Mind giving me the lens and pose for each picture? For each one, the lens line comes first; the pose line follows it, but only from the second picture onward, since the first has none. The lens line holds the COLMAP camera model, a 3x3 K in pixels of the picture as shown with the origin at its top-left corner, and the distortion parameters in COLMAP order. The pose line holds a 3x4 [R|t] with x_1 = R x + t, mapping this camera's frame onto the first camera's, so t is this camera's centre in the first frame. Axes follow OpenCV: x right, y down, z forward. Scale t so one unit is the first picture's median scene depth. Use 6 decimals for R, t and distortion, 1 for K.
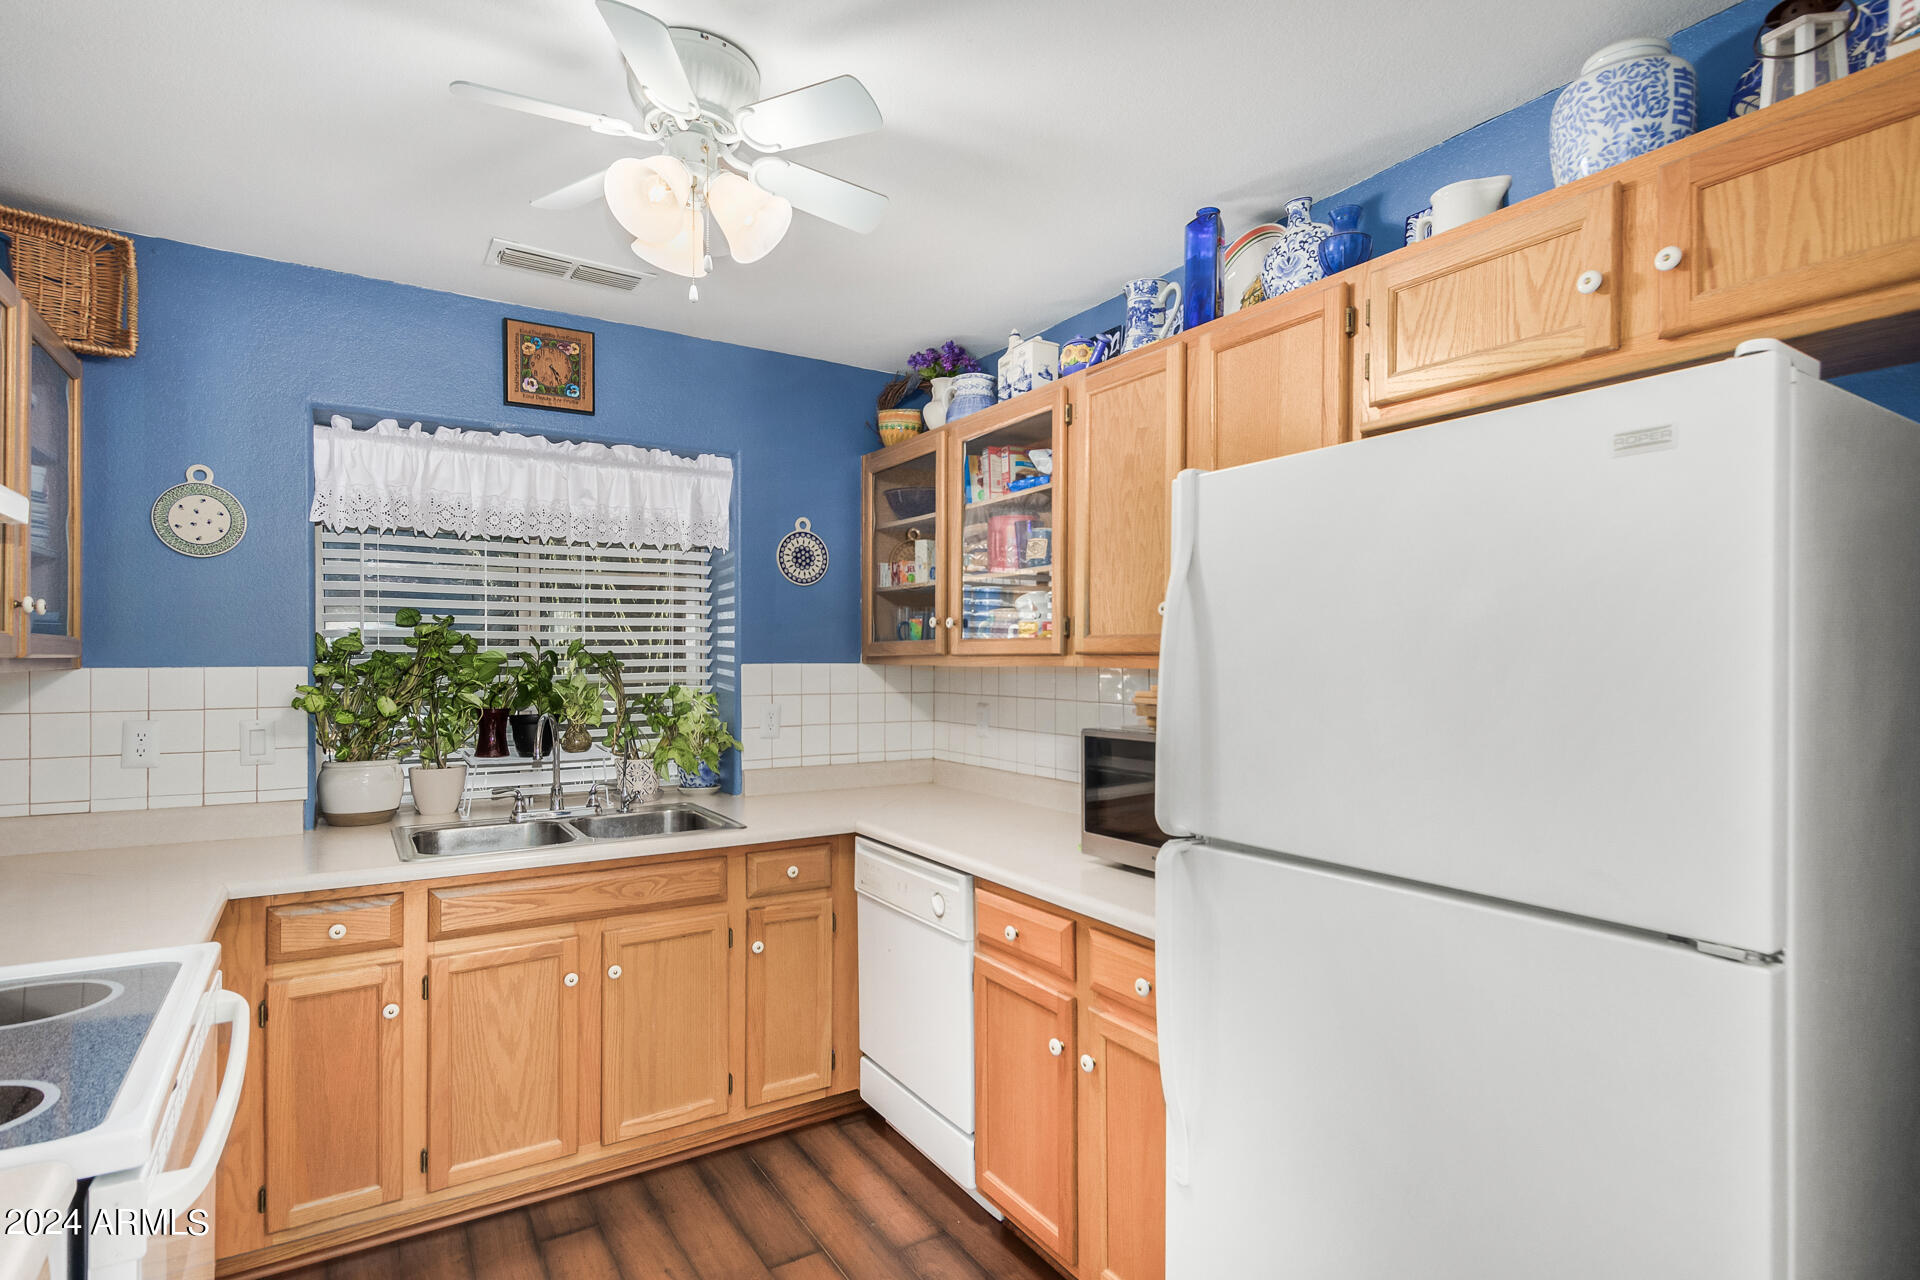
lens RADIAL K [[995.1, 0, 968.0], [0, 995.1, 656.4], [0, 0, 1]] dist [0.016921, -0.002329]
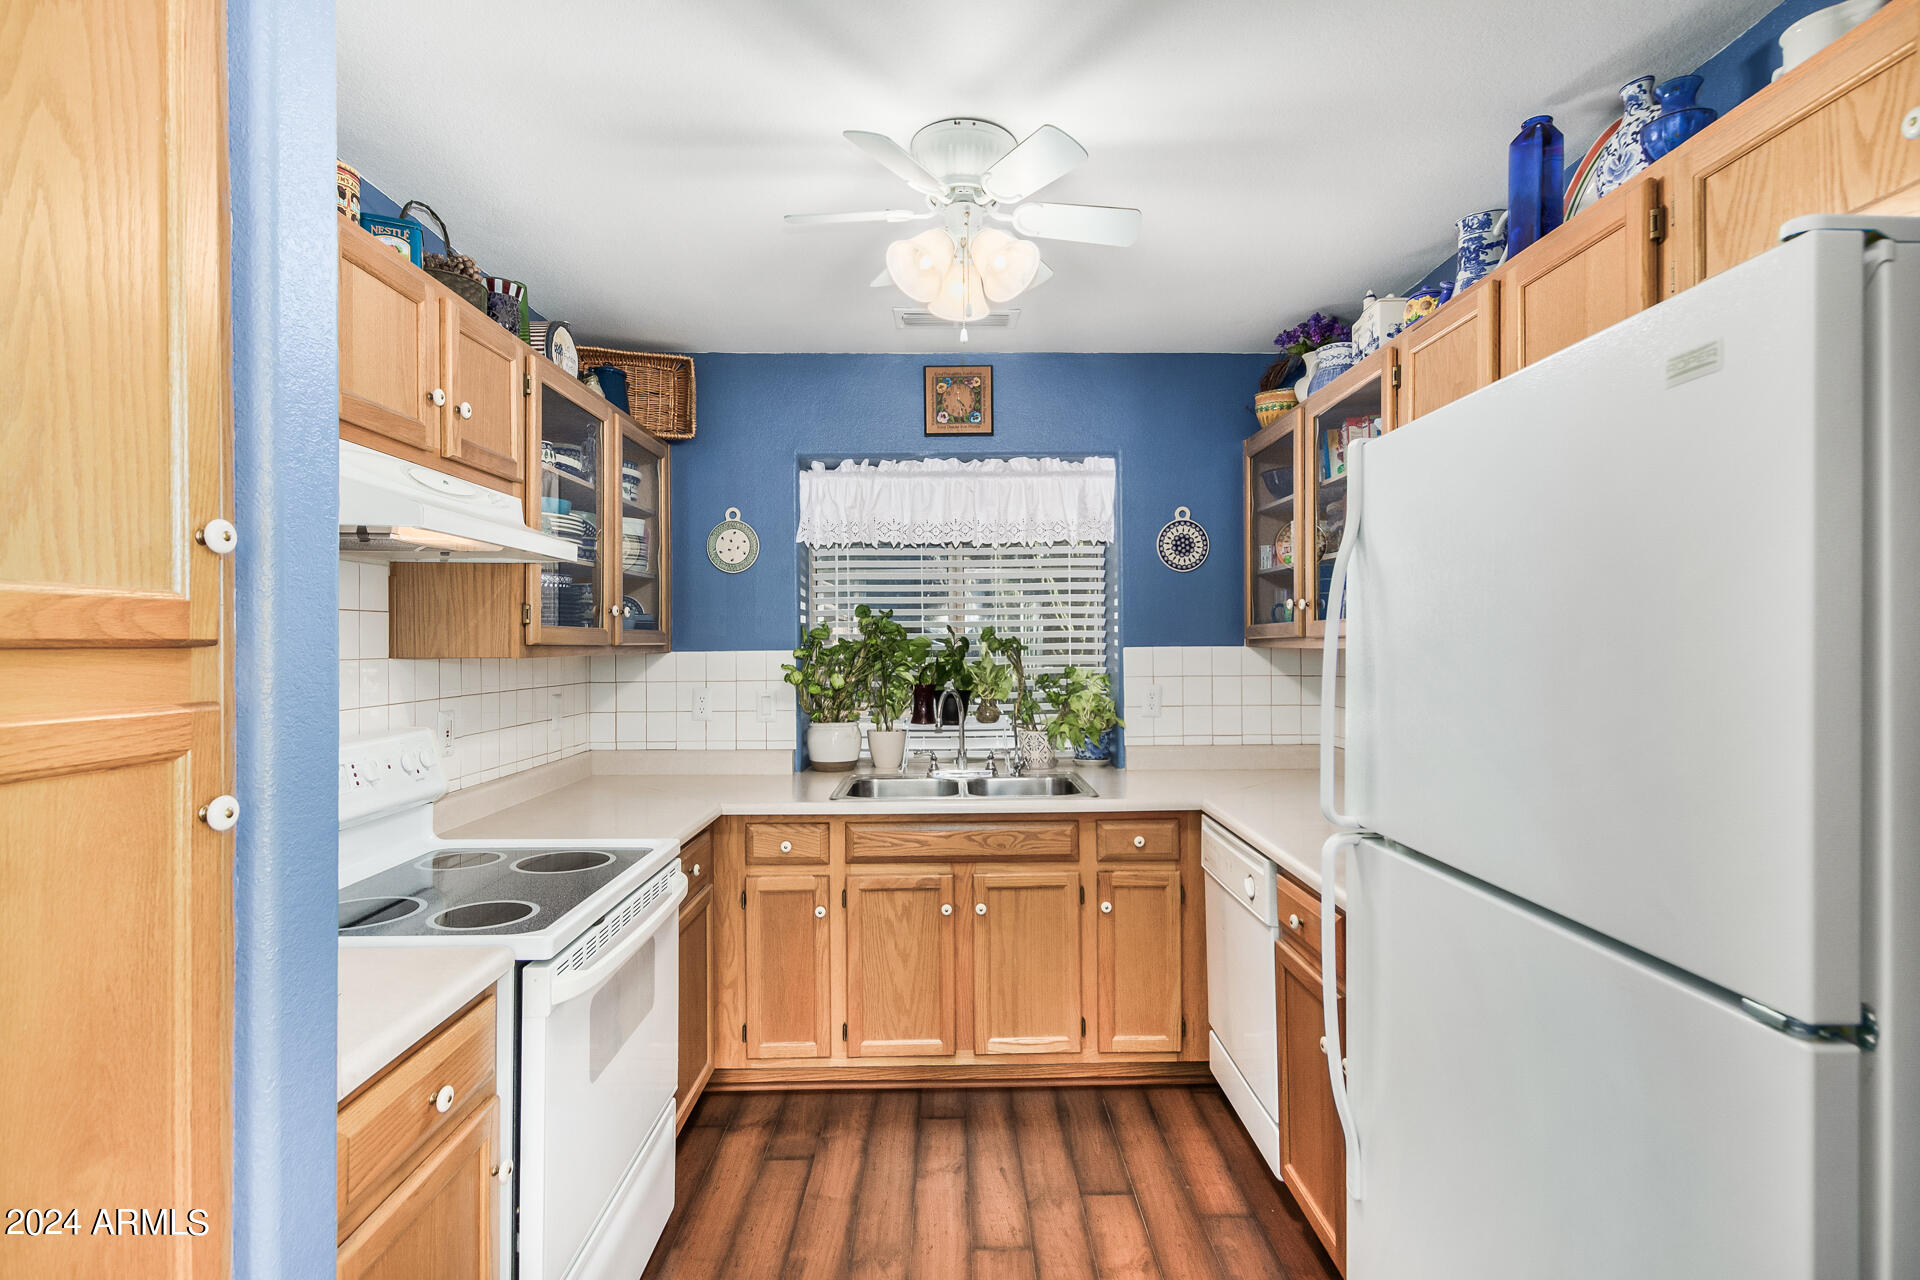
lens RADIAL K [[995.1, 0, 970.8], [0, 995.1, 636.8], [0, 0, 1]] dist [0.016921, -0.002329]
pose [[0.840934, -0.009591, -0.541053, 0.266801], [0.008144, 0.999954, -0.005067, 0.000395], [0.541077, -0.000146, 0.840973, 0.004290]]
